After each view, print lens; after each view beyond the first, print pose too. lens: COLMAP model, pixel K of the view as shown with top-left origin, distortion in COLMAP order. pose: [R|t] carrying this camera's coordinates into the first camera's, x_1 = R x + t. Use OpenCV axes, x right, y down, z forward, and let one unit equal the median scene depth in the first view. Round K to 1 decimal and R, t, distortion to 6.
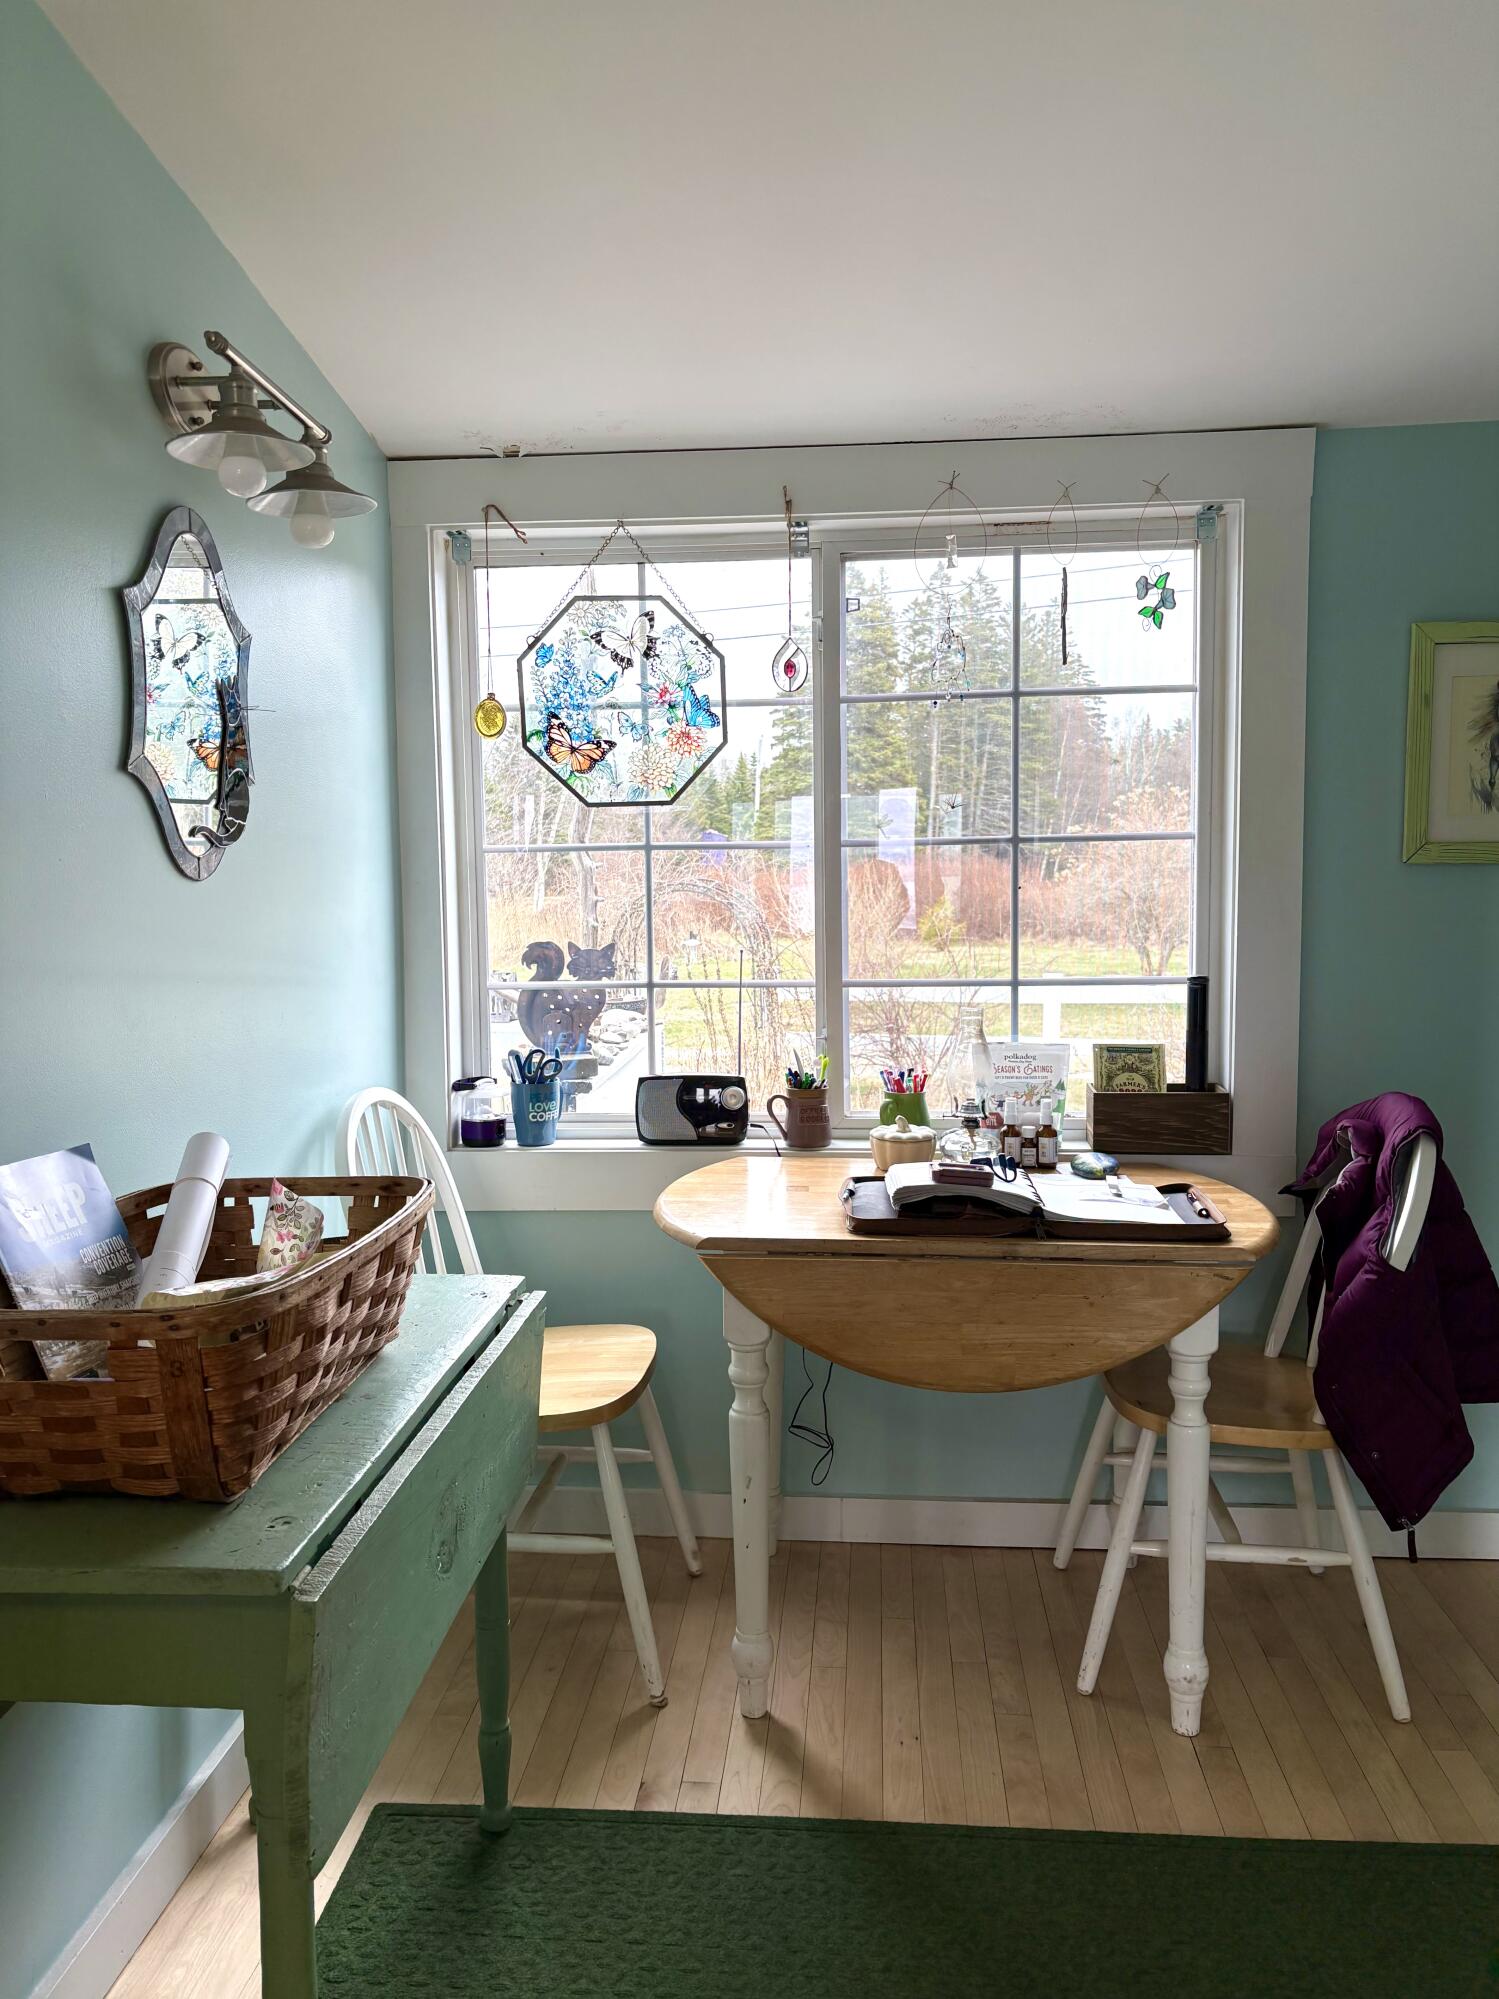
lens RADIAL K [[1456.7, 0, 749.5], [0, 1456.7, 999.5], [0, 0, 1]] dist [0.031004, -0.005952]
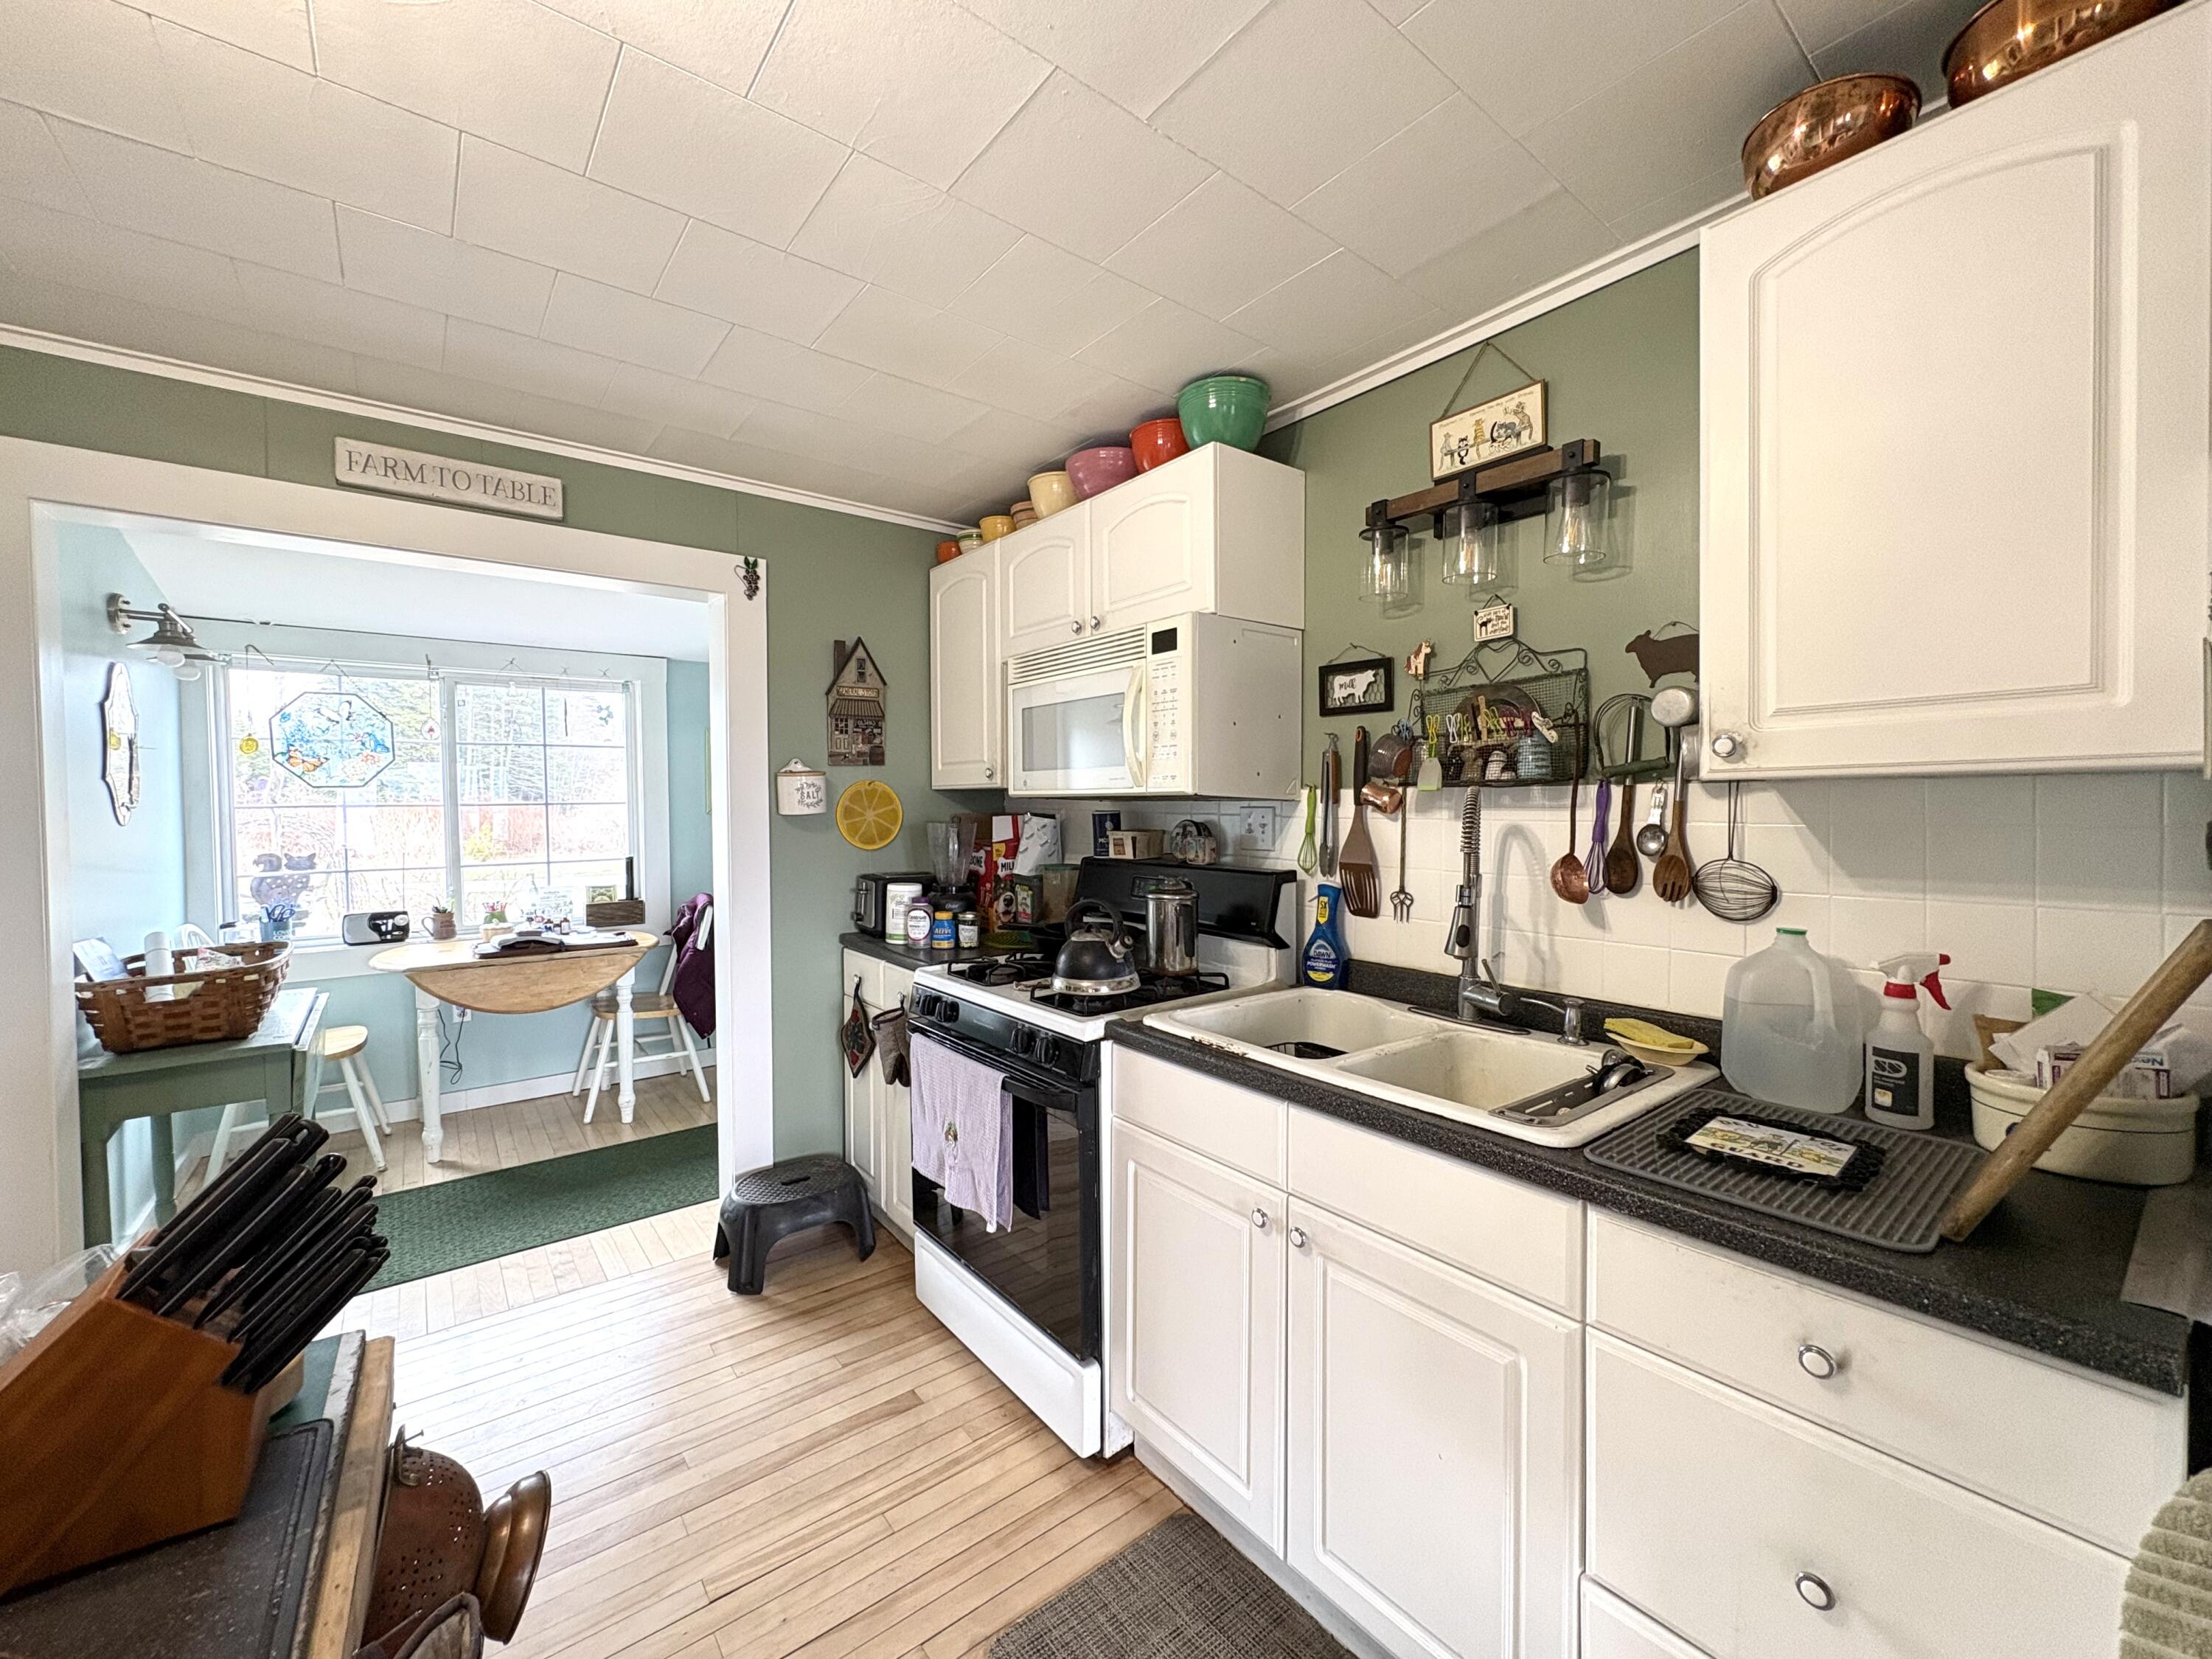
lens RADIAL K [[894.1, 0, 1106.0], [0, 894.1, 829.5], [0, 0, 1]] dist [0.002708, 0.000083]
pose [[0.734338, -0.014776, 0.678624, -0.173105], [0.058073, 0.997465, -0.041123, 0.057259], [-0.676296, 0.069608, 0.733334, -0.856497]]
